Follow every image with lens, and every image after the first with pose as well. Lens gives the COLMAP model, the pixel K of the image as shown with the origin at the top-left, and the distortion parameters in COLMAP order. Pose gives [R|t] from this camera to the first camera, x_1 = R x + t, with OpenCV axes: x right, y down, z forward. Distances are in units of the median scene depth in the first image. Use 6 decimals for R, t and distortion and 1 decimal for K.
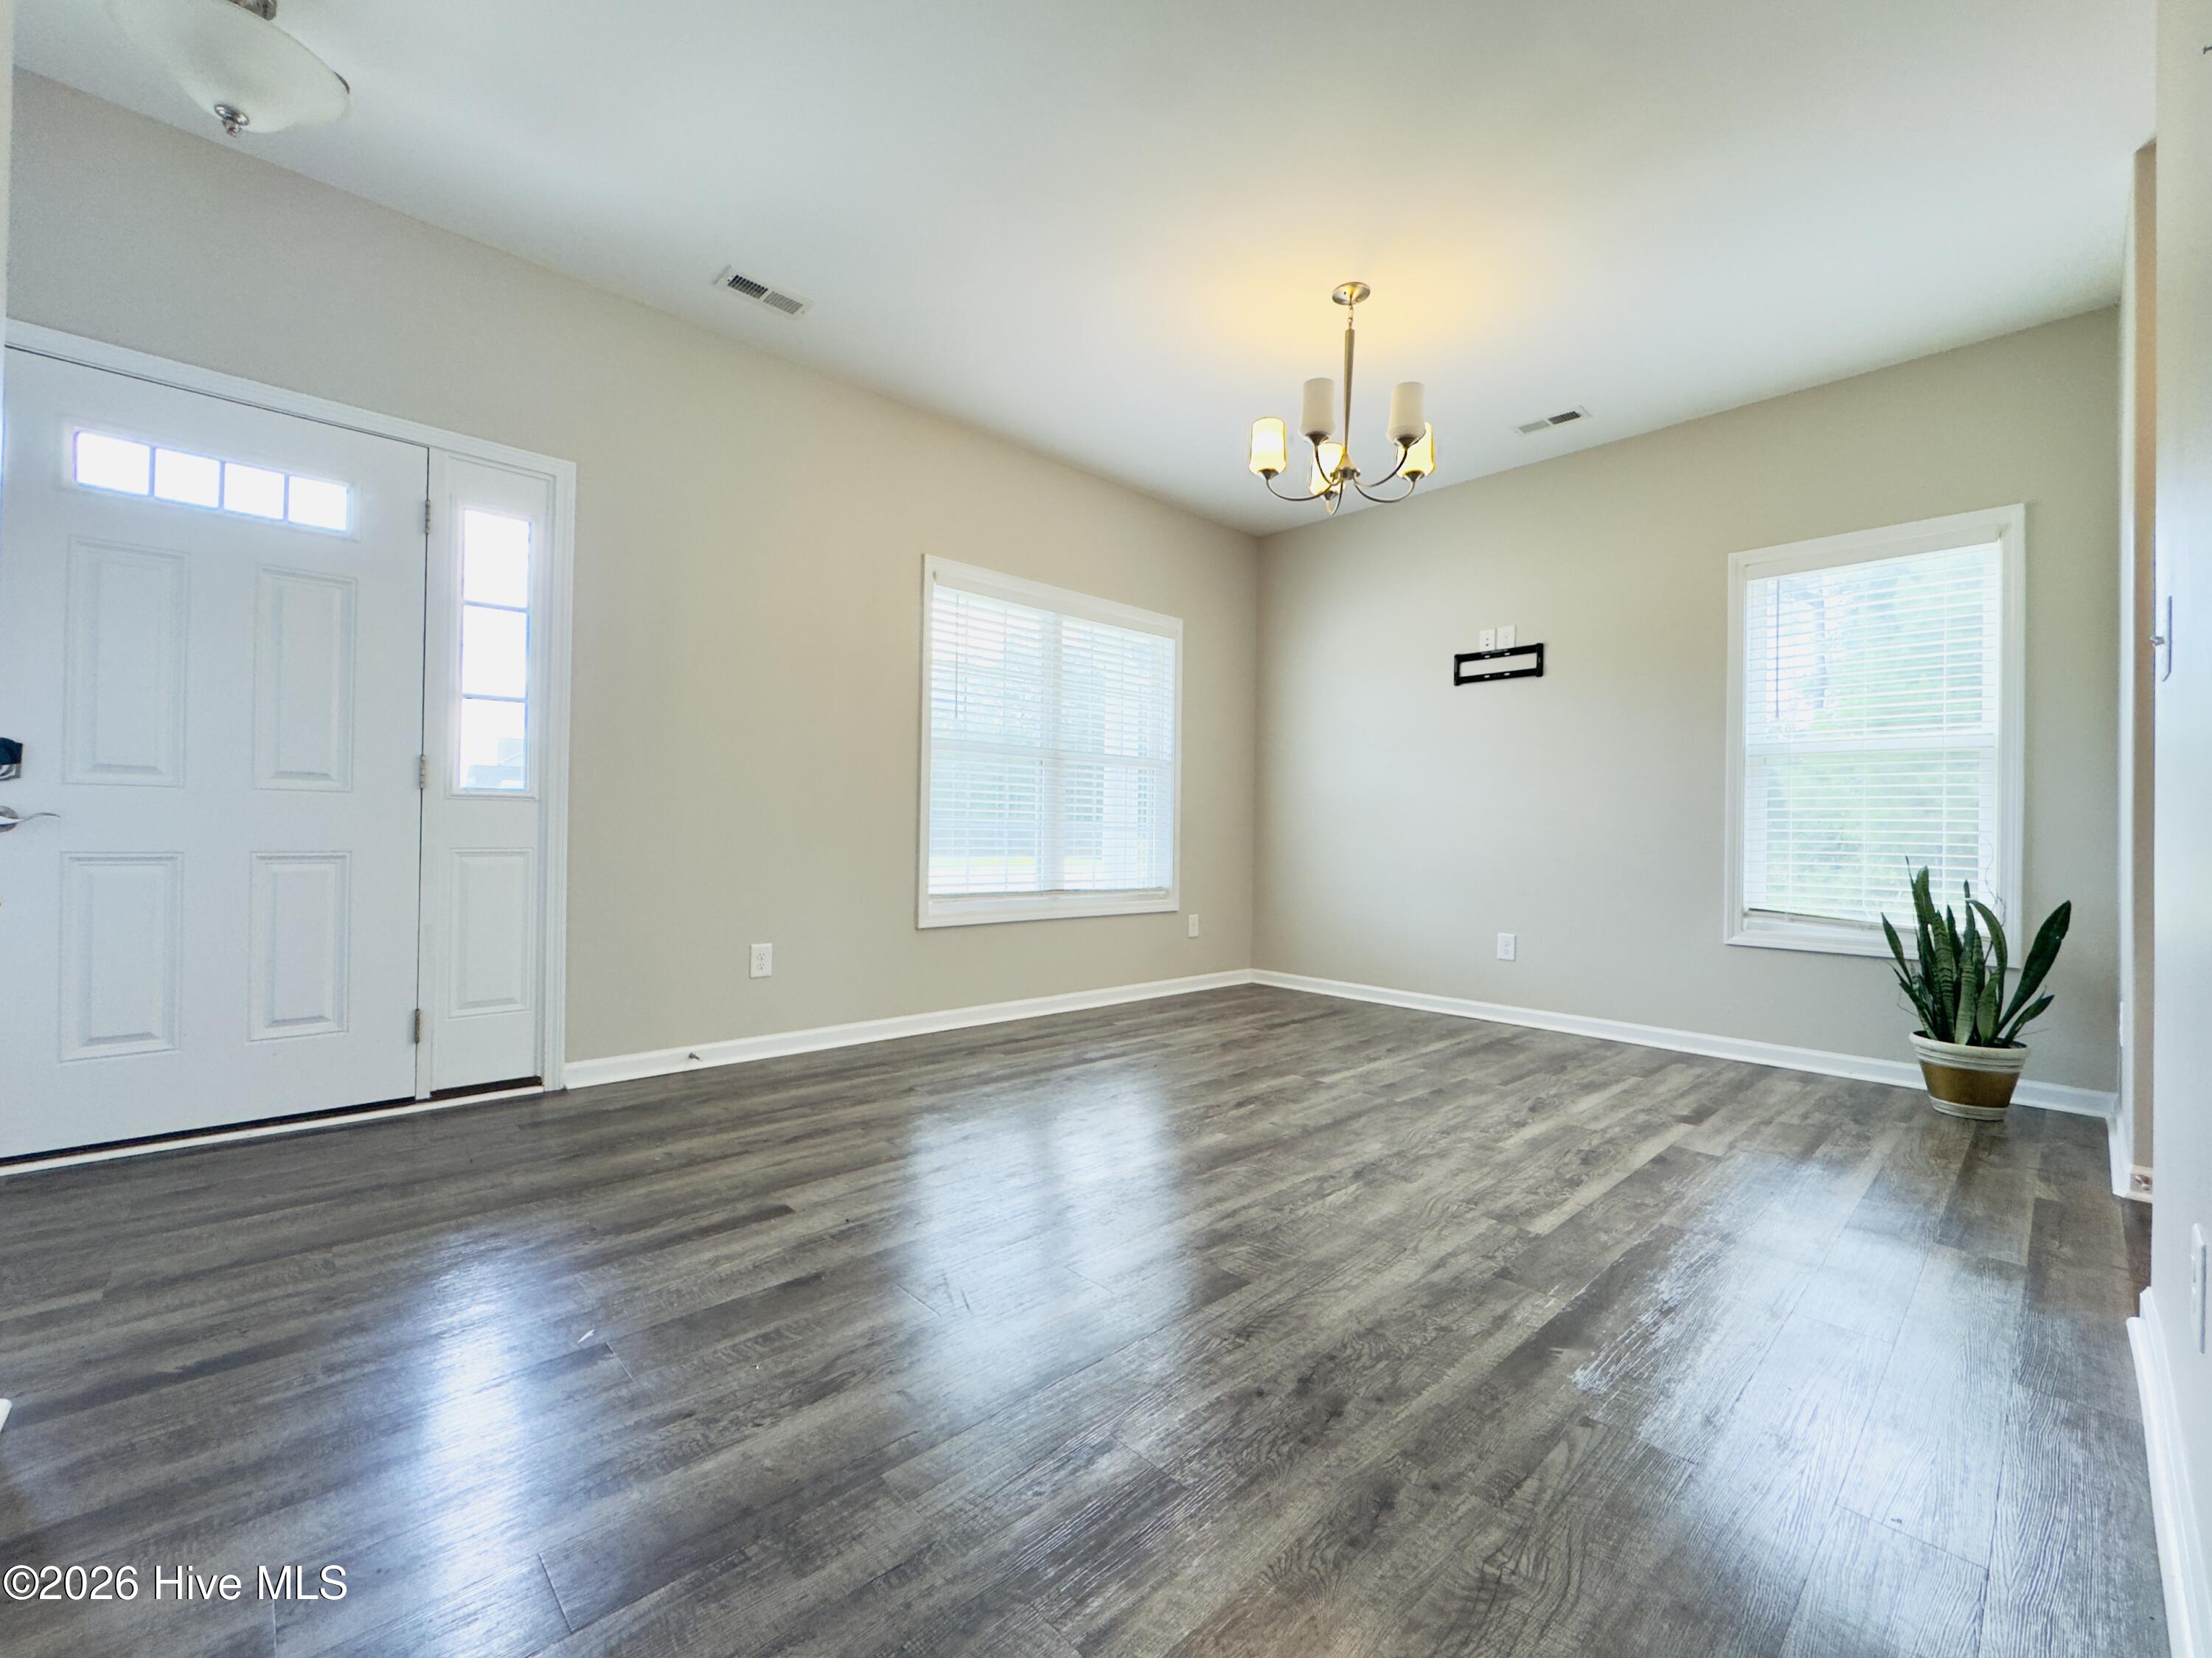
lens RADIAL K [[947.6, 0, 1106.0], [0, 947.6, 829.0], [0, 0, 1]] dist [0.001033, 0.000287]
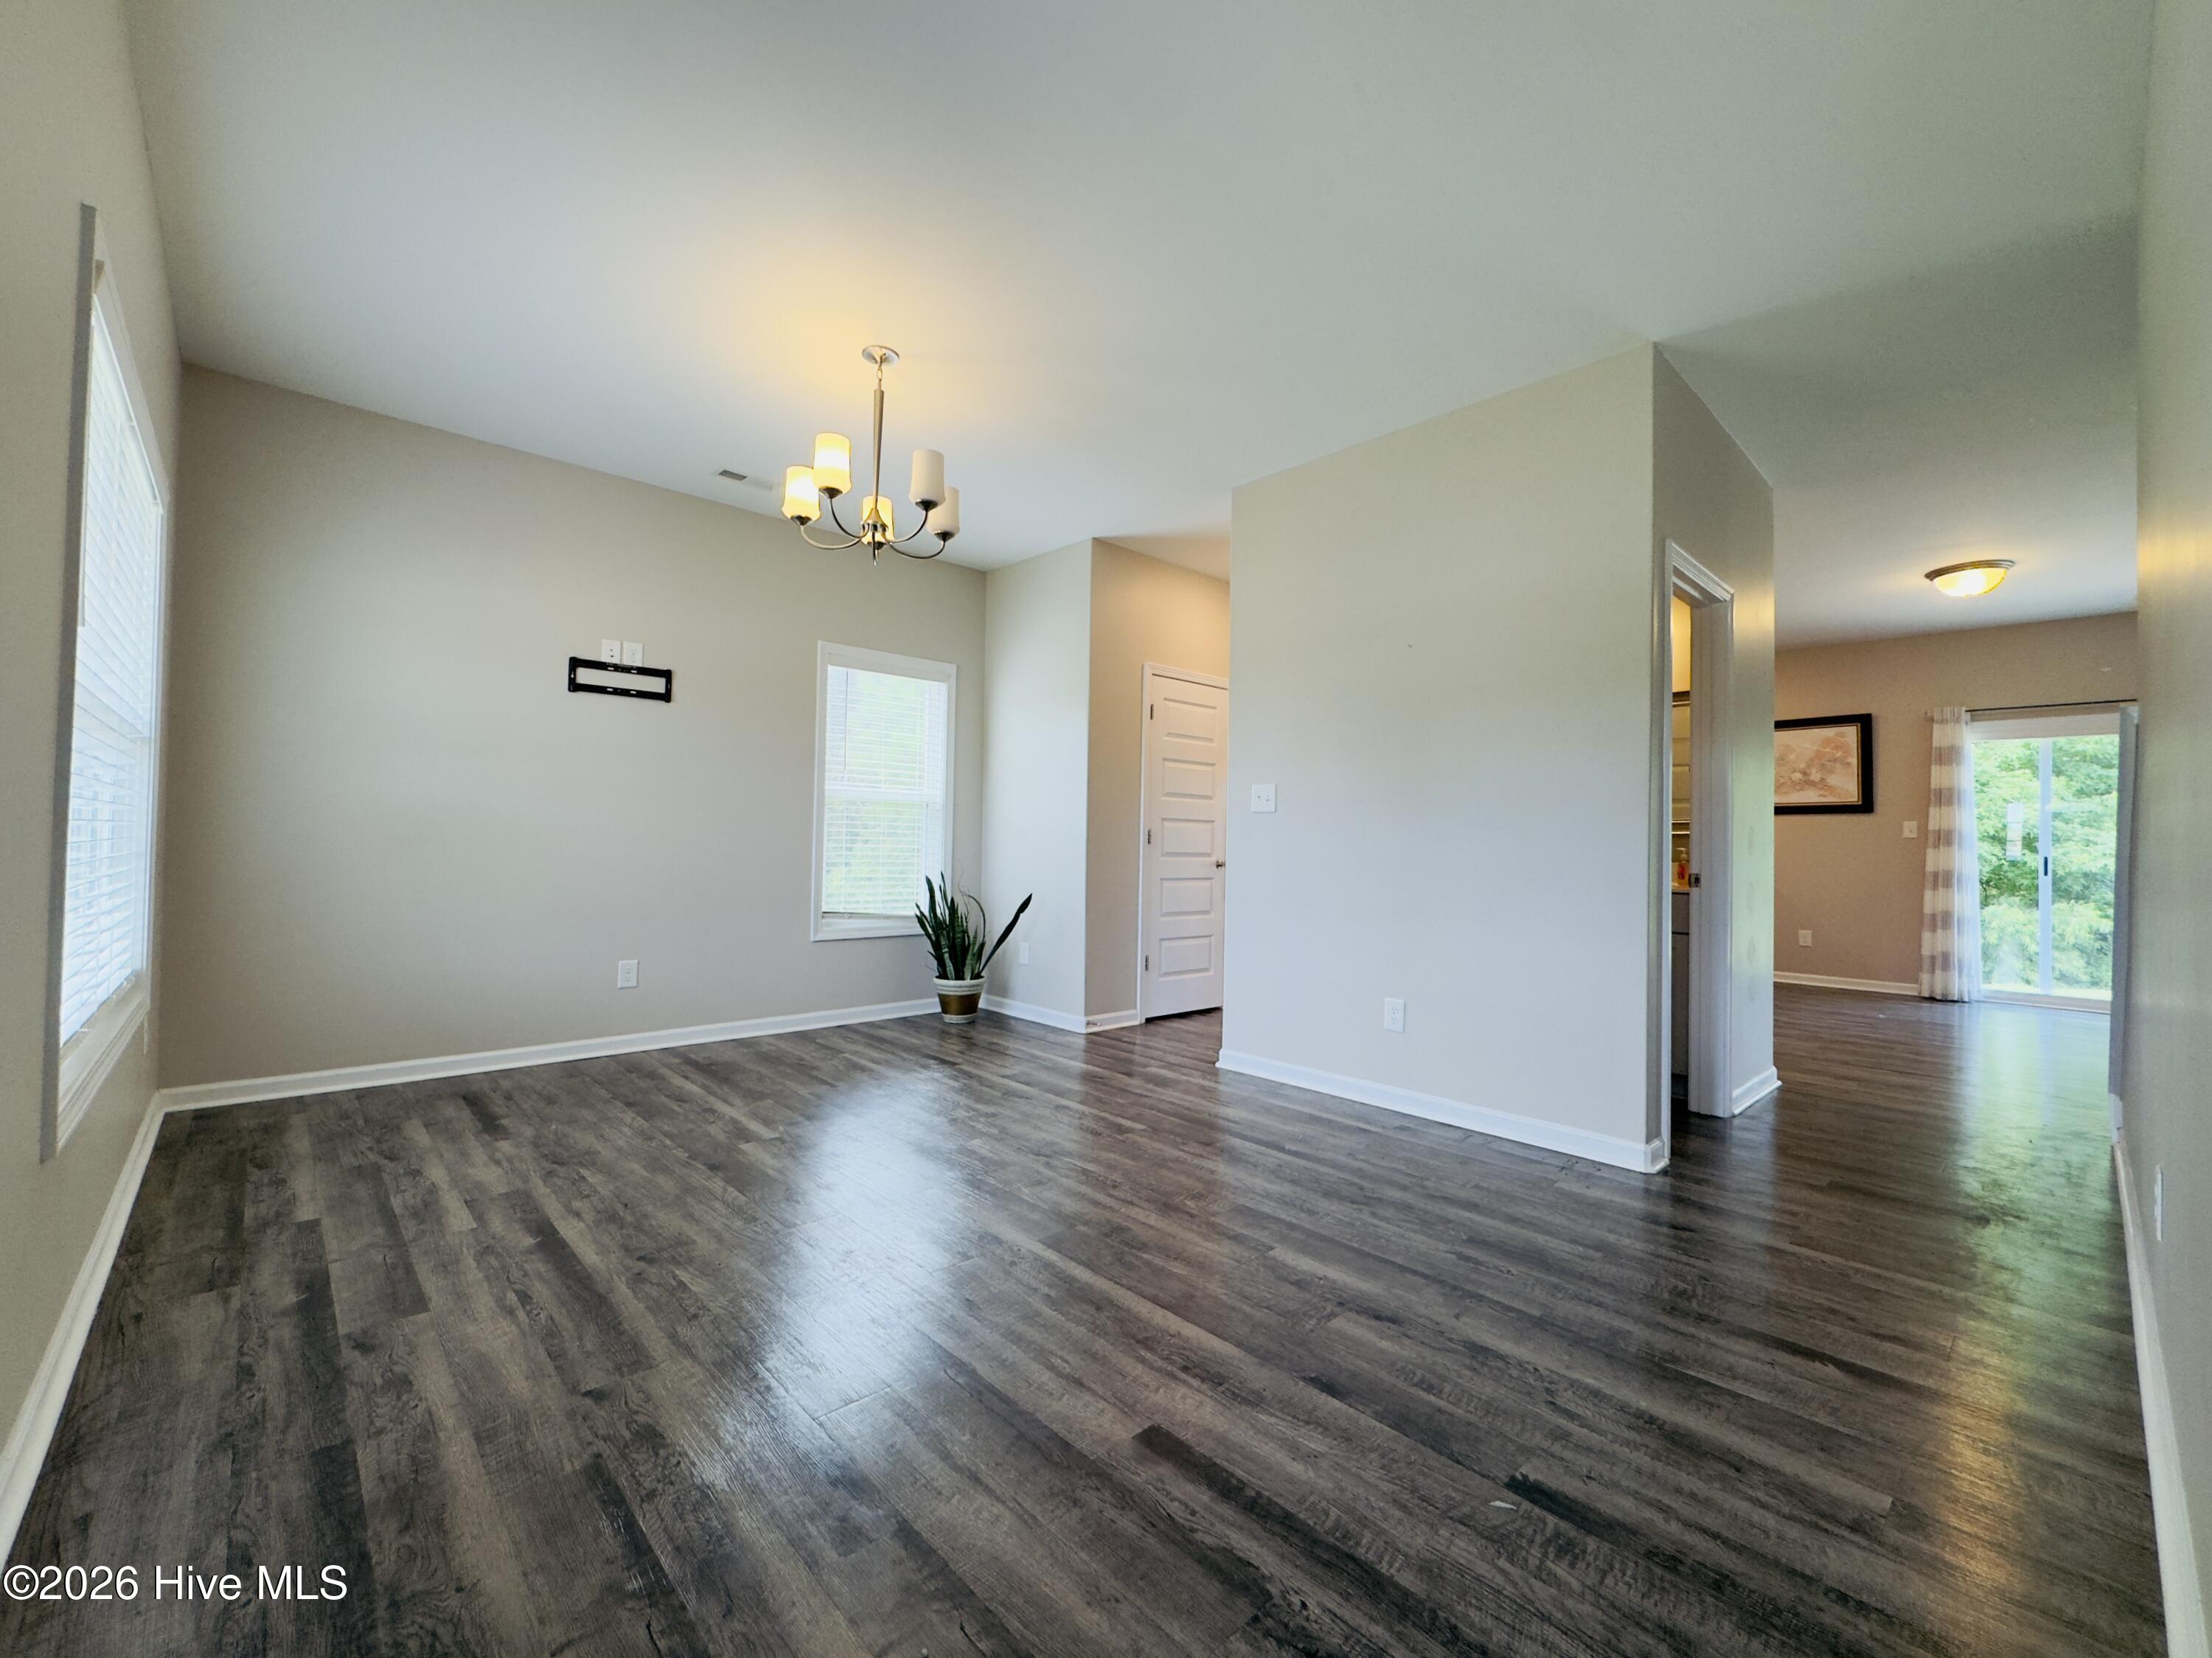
lens RADIAL K [[907.0, 0, 1133.2], [0, 907.0, 819.4], [0, 0, 1]] dist [-0.002114, 0.000027]
pose [[-0.014628, 0.008740, 0.999855, -0.820116], [-0.025749, 0.999627, -0.009115, -0.061206], [-0.999561, -0.025879, -0.014397, 0.800262]]
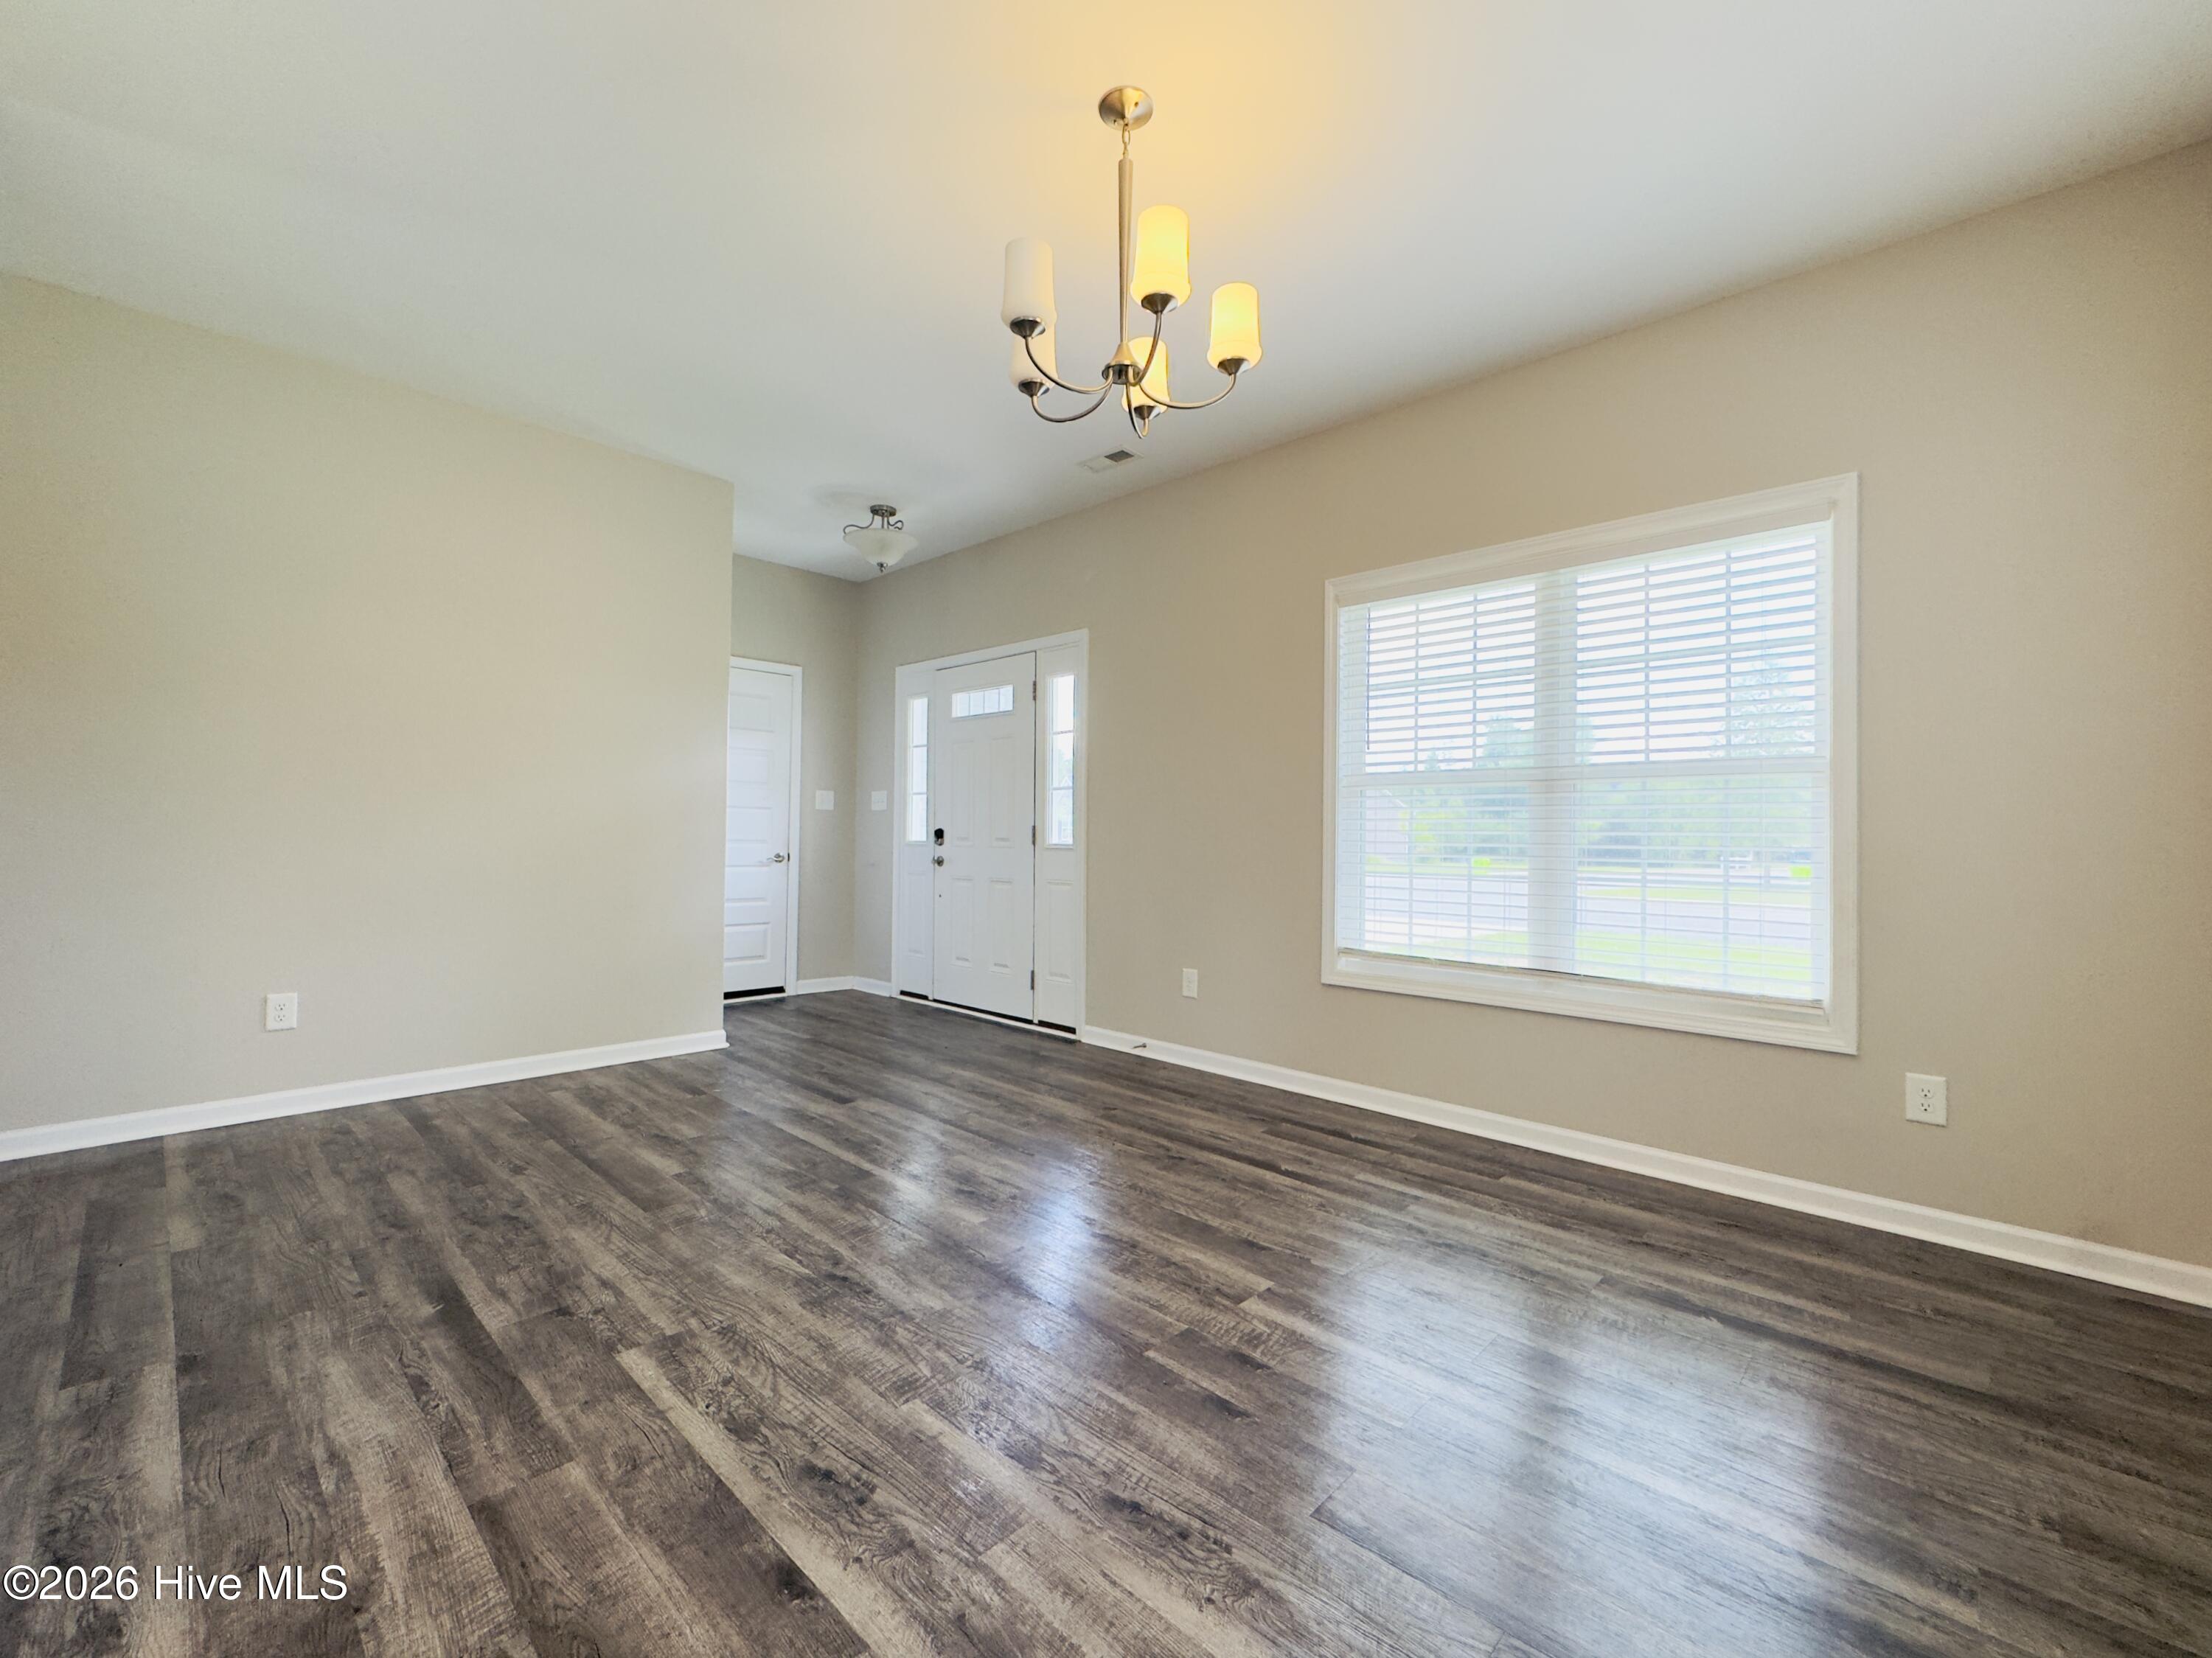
lens RADIAL K [[933.9, 0, 1079.1], [0, 933.9, 821.5], [0, 0, 1]] dist [-0.002312, -0.000133]
pose [[0.015833, -0.034050, -0.999295, 1.009729], [-0.008545, 0.999379, -0.034188, -0.026788], [0.999838, 0.009080, 0.015532, 1.061171]]
